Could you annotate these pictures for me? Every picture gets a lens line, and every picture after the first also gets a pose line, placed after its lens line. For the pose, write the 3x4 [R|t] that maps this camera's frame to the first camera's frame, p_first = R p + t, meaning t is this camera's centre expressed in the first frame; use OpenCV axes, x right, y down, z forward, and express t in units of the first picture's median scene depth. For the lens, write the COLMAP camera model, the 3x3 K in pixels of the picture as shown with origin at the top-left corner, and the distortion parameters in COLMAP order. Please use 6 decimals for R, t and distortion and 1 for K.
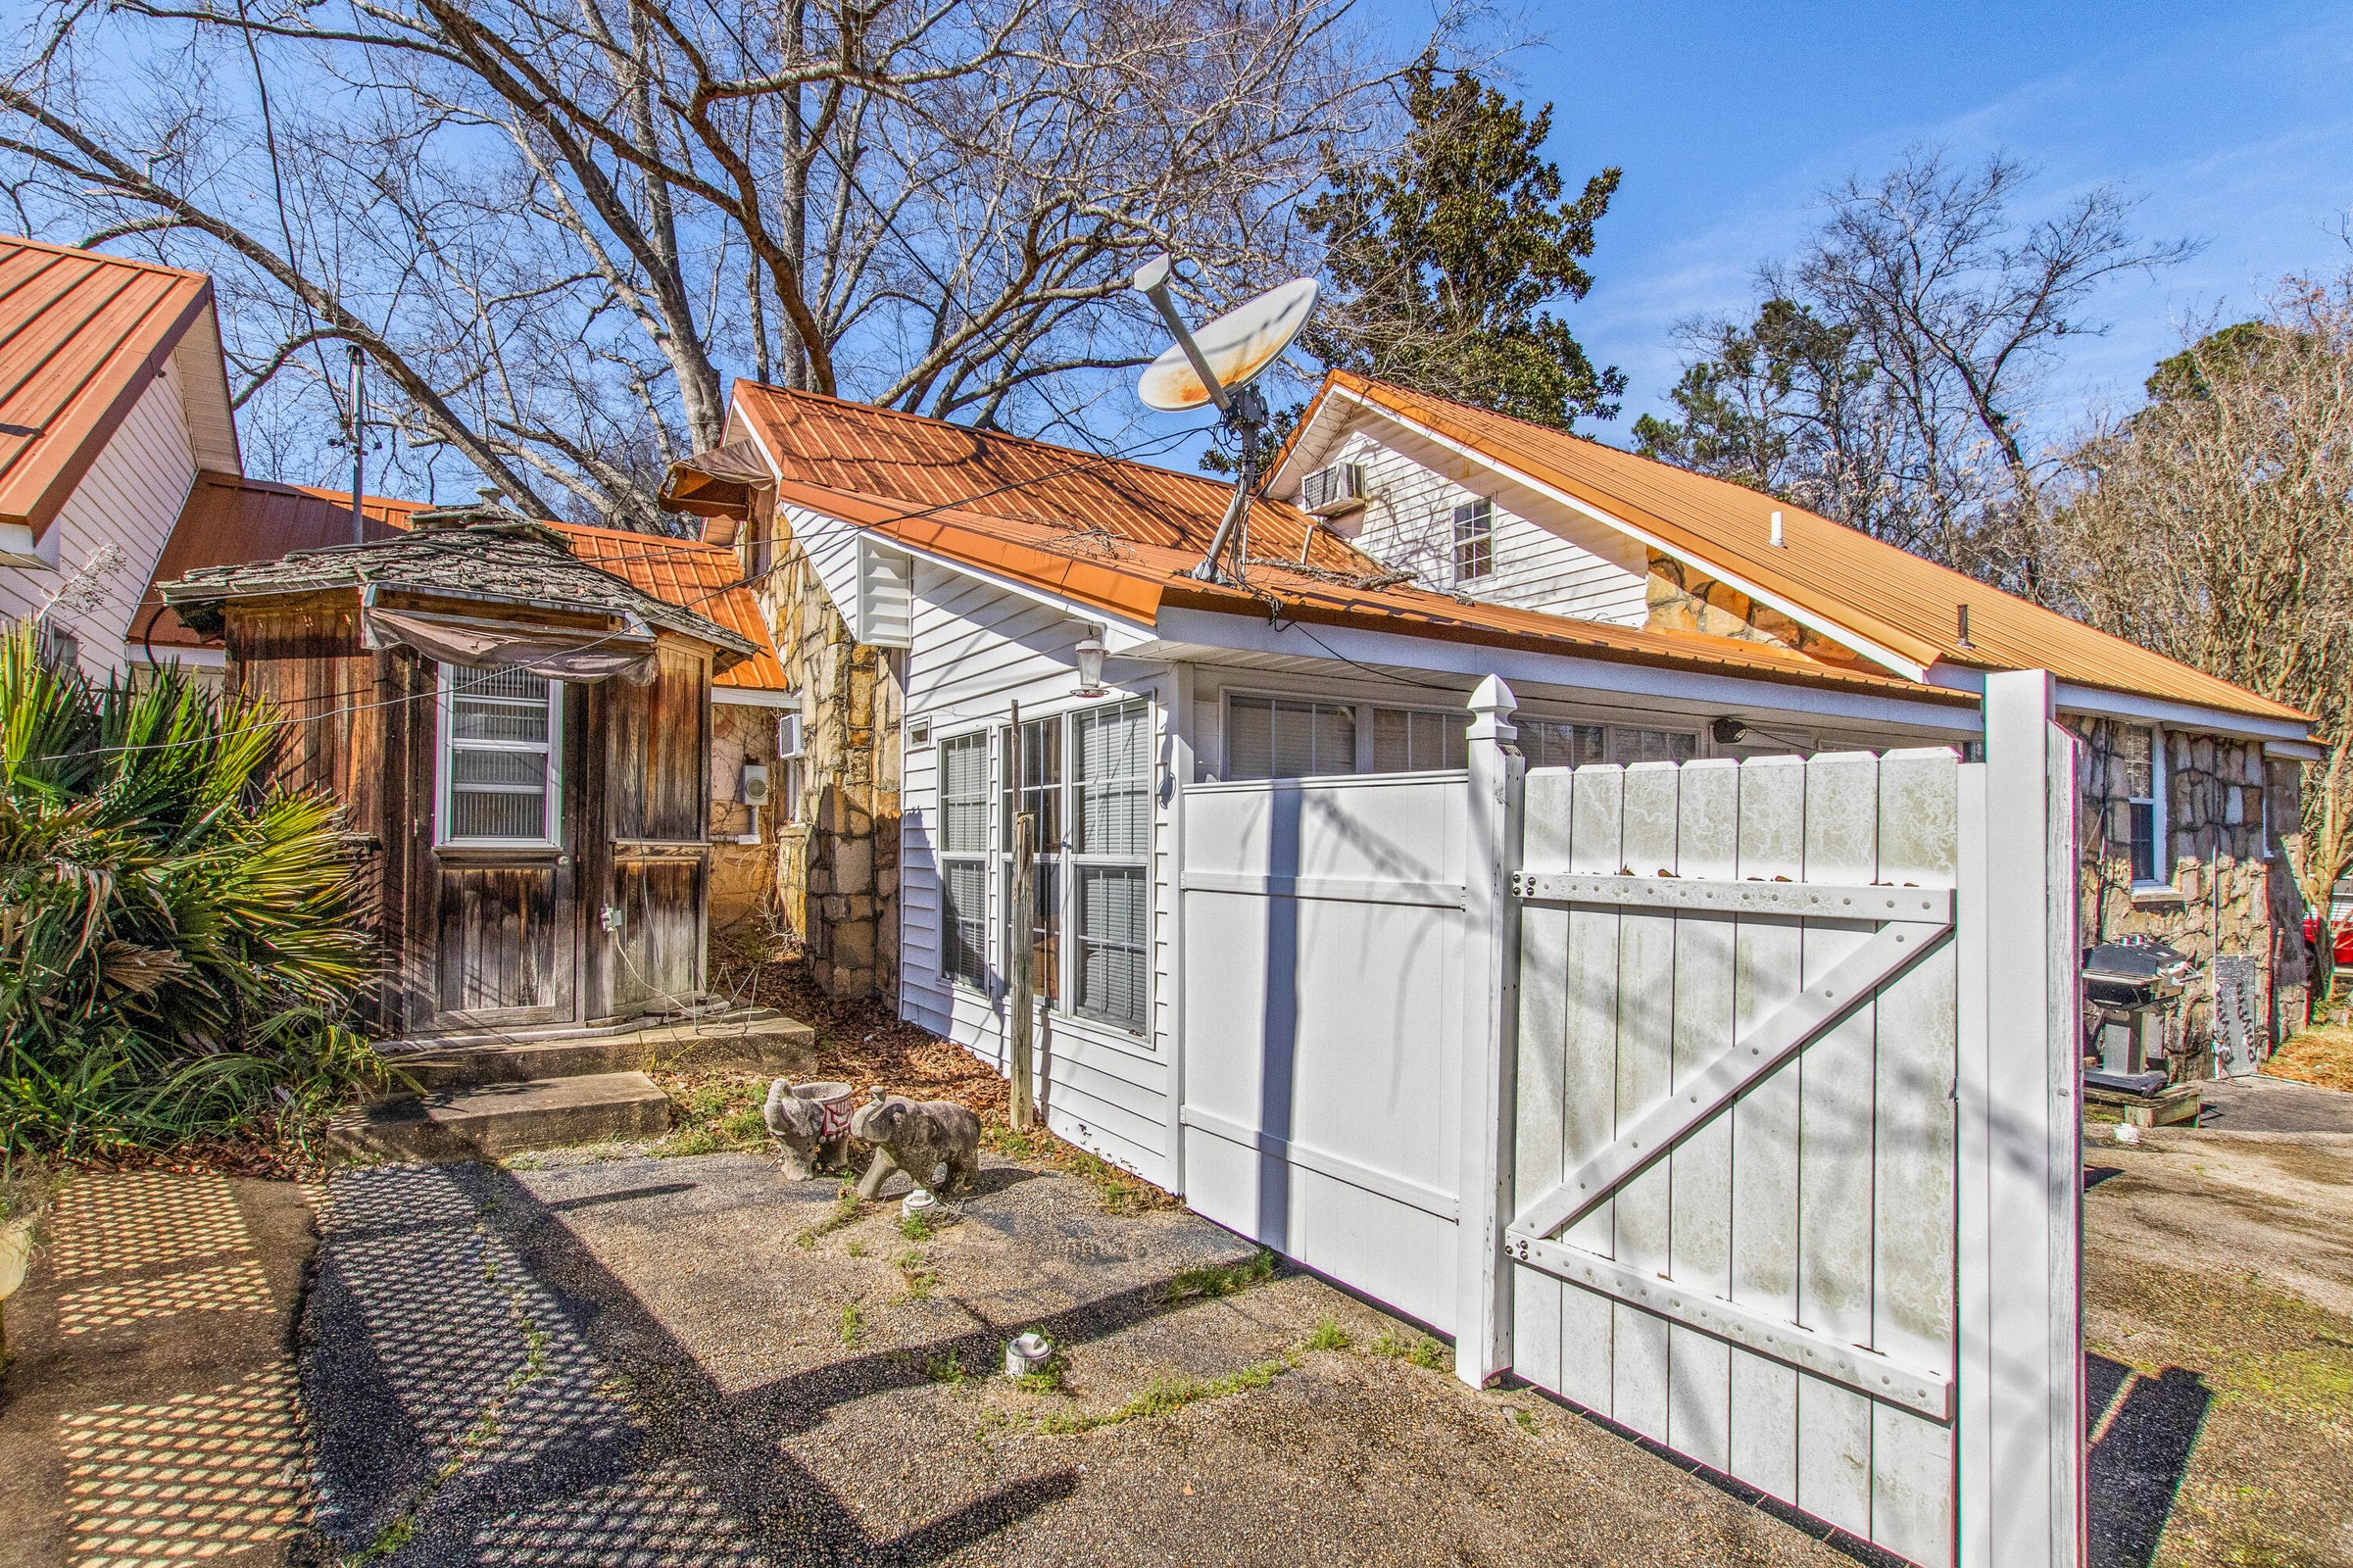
lens RADIAL K [[1128.3, 0, 1101.5], [0, 1128.3, 827.0], [0, 0, 1]] dist [0.005808, -0.004967]
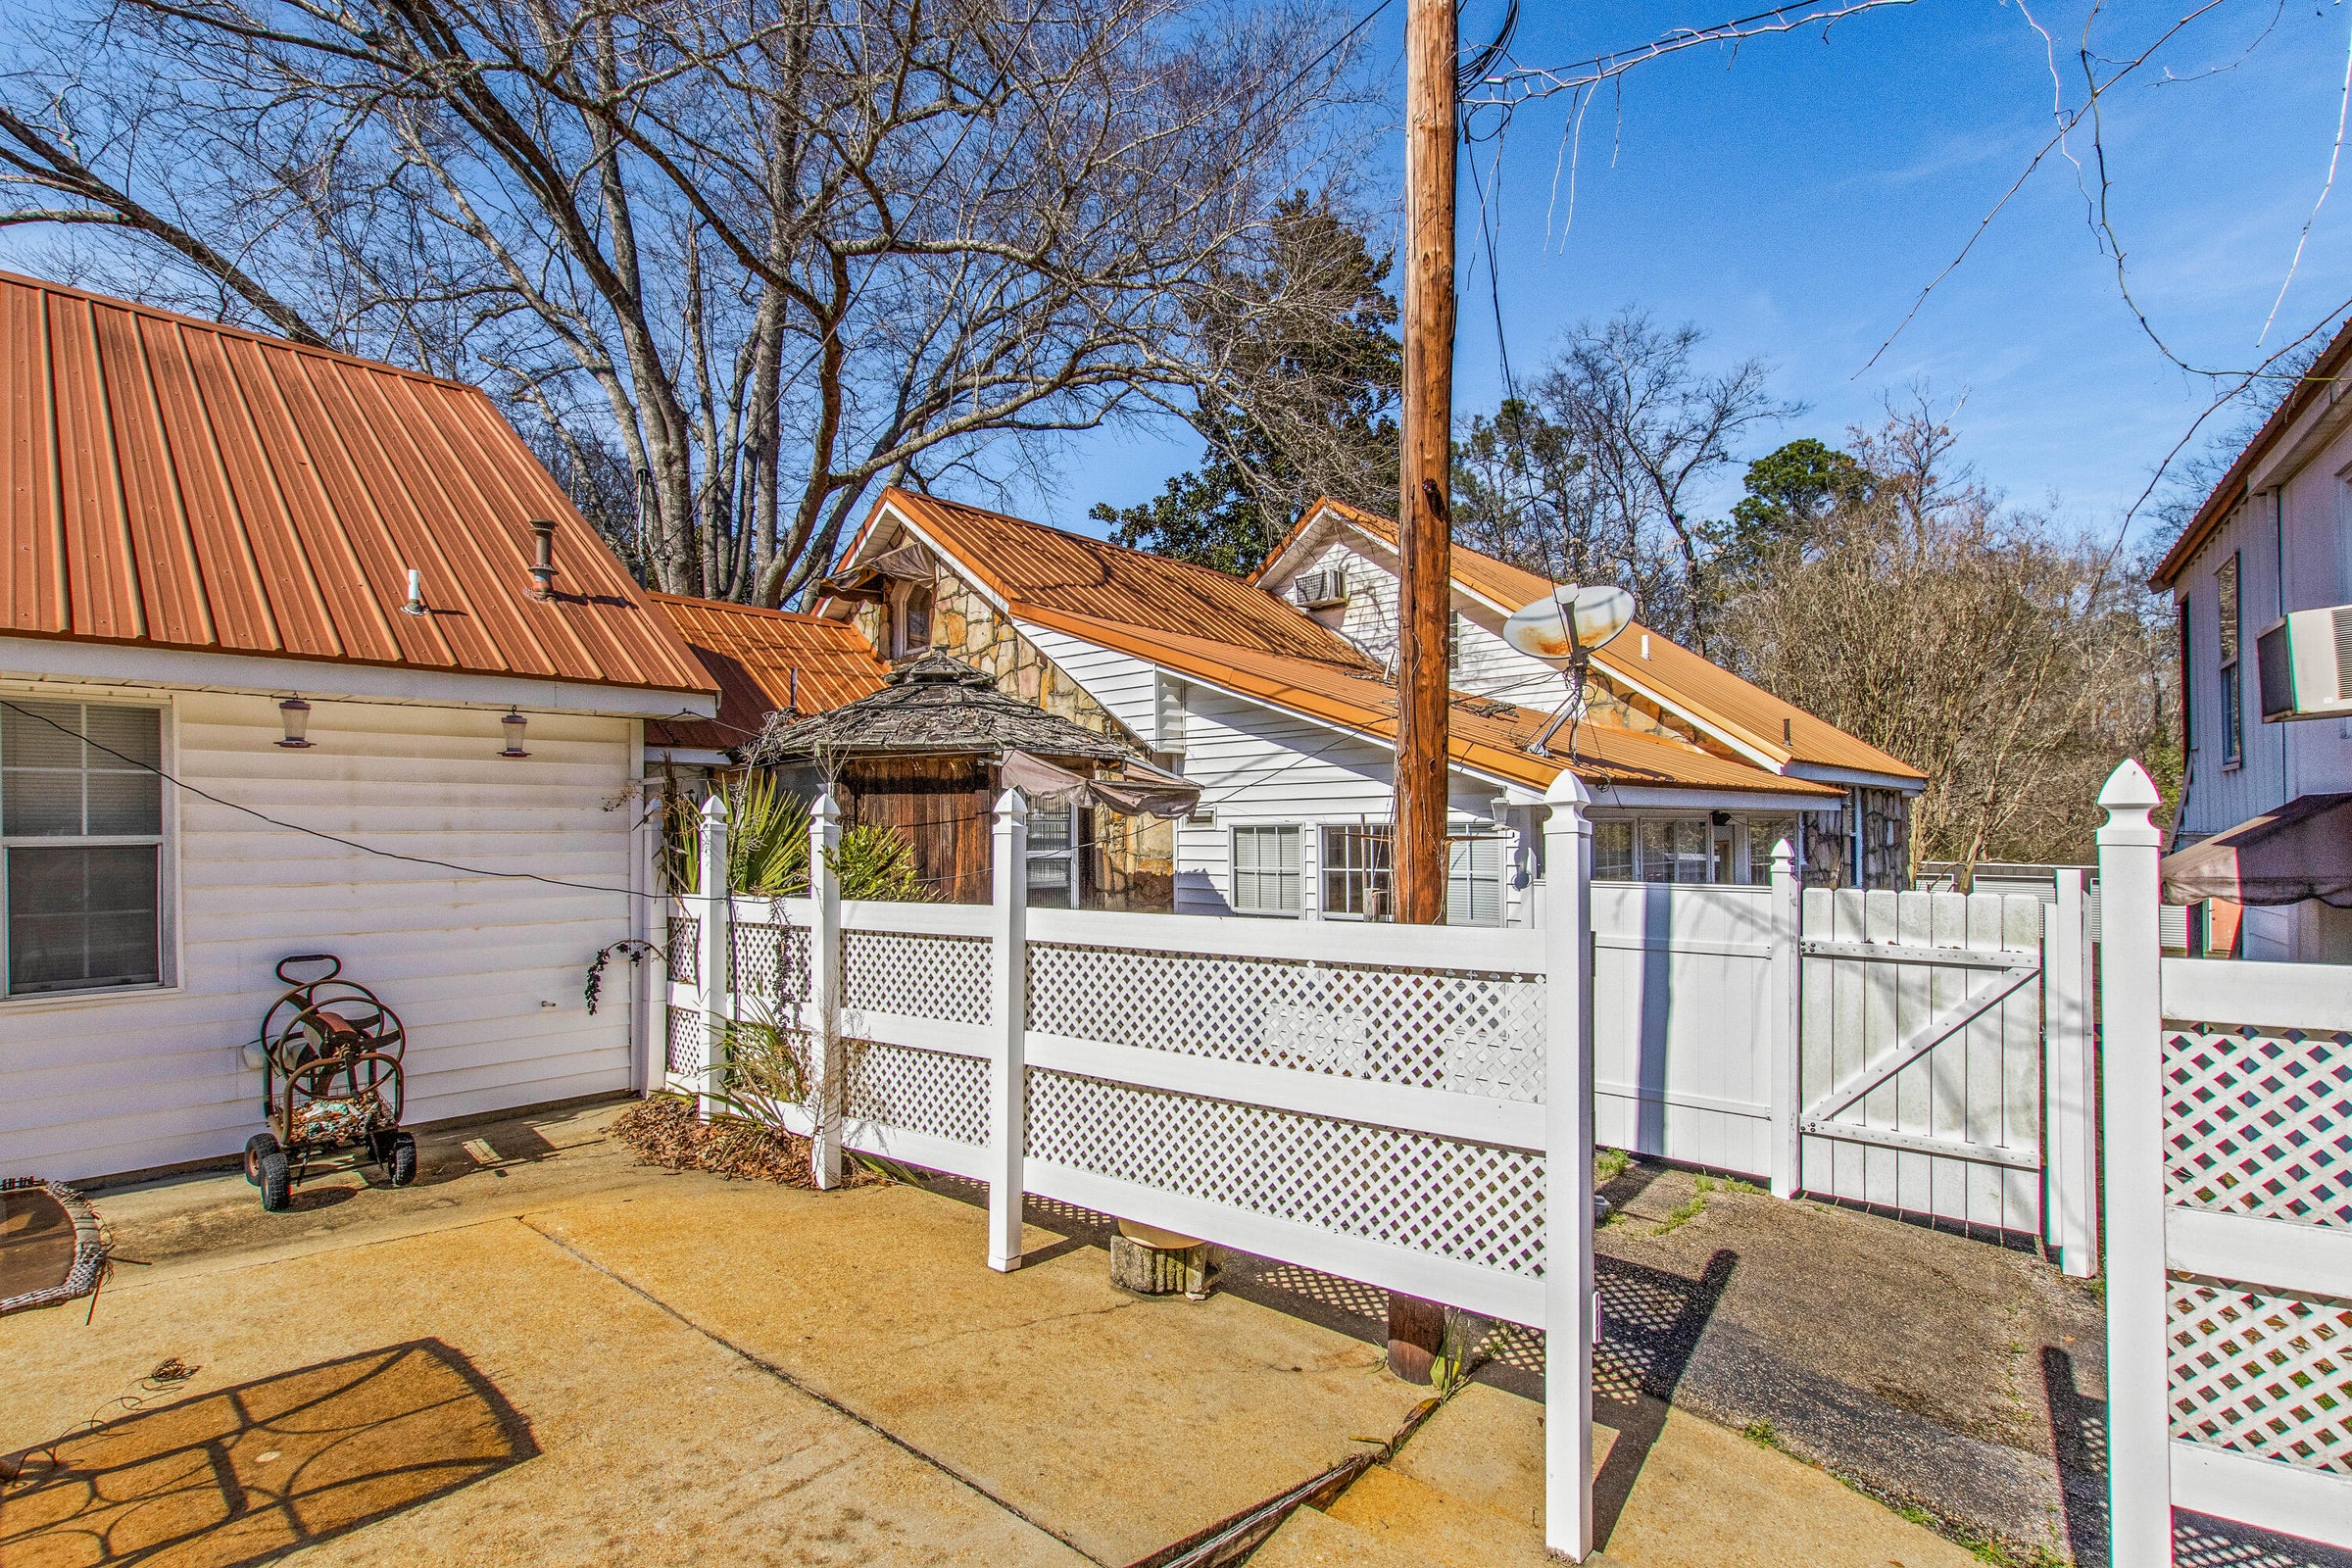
lens RADIAL K [[1091.0, 0, 1164.8], [0, 1091.0, 830.4], [0, 0, 1]] dist [0.000373, 0.000223]
pose [[0.960577, -0.014800, 0.277619, -0.344704], [0.011054, 0.999826, 0.015052, -0.054165], [-0.277794, -0.011390, 0.960573, -0.148673]]
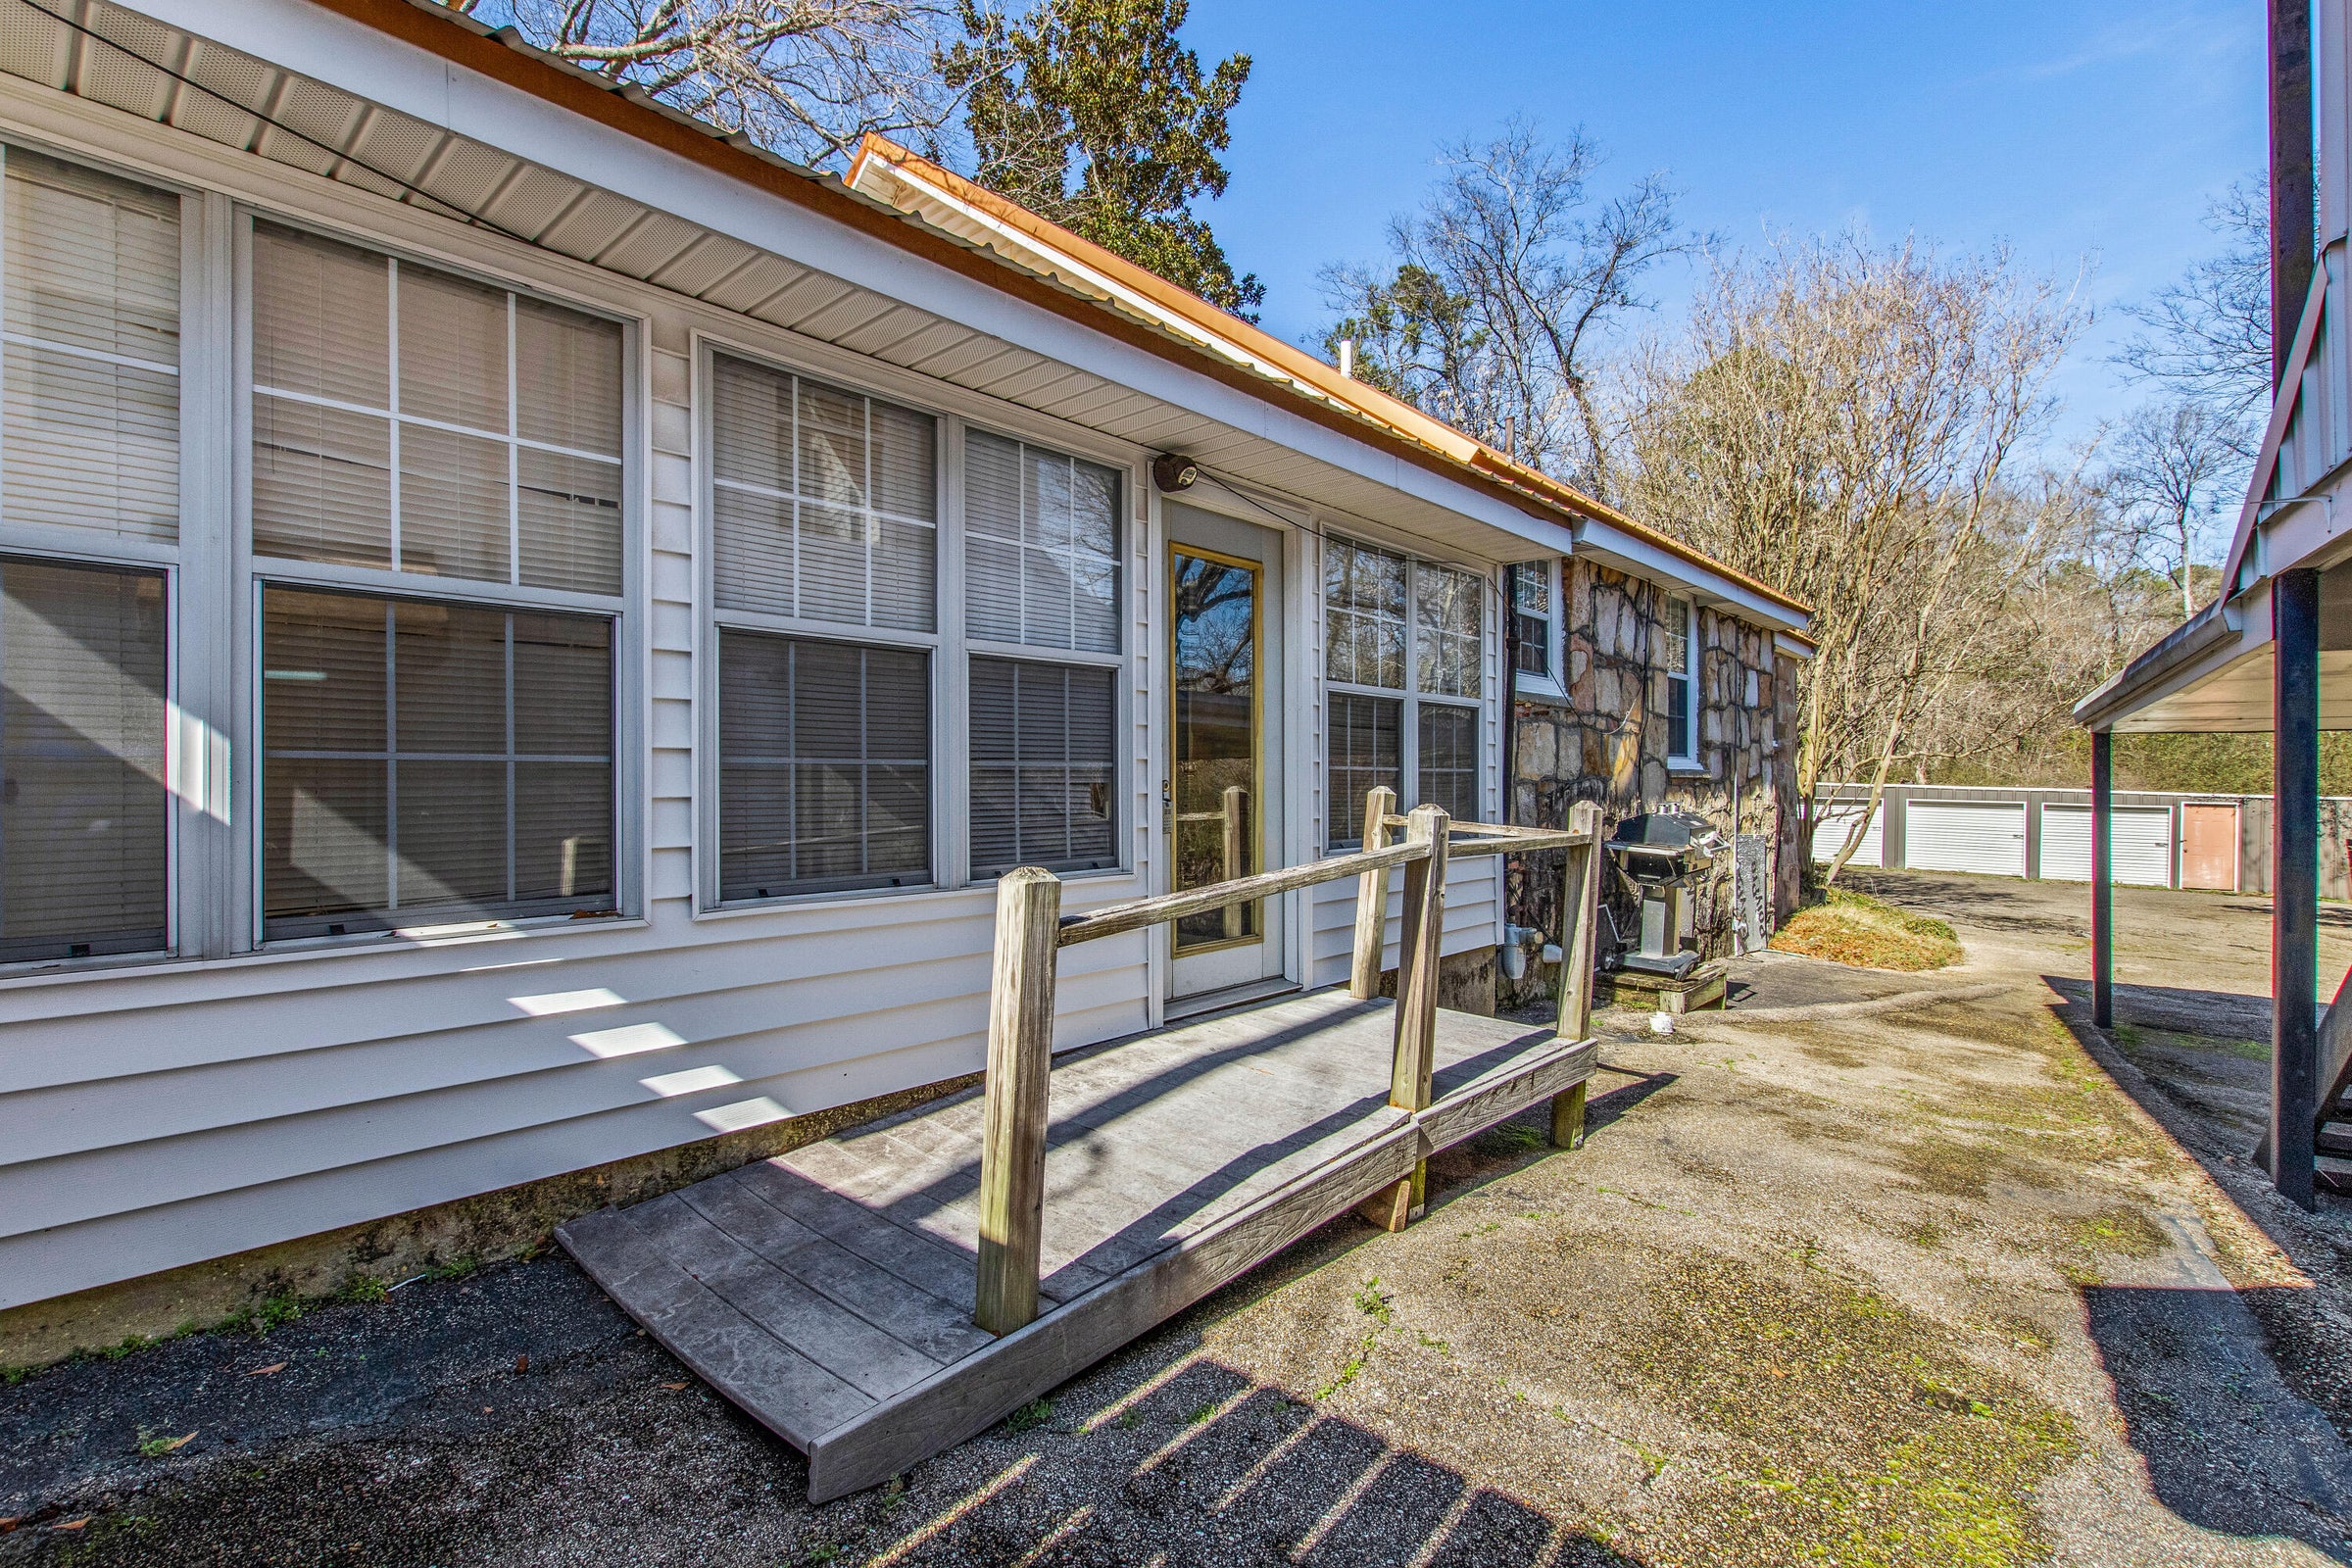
lens RADIAL K [[1081.7, 0, 1176.0], [0, 1081.7, 784.0], [0, 0, 1]] dist [0.000729, 0.000079]
pose [[0.952187, -0.005447, 0.305467, 0.195120], [-0.000860, 0.999789, 0.020509, 0.045419], [-0.305514, -0.019791, 0.951982, 0.212089]]
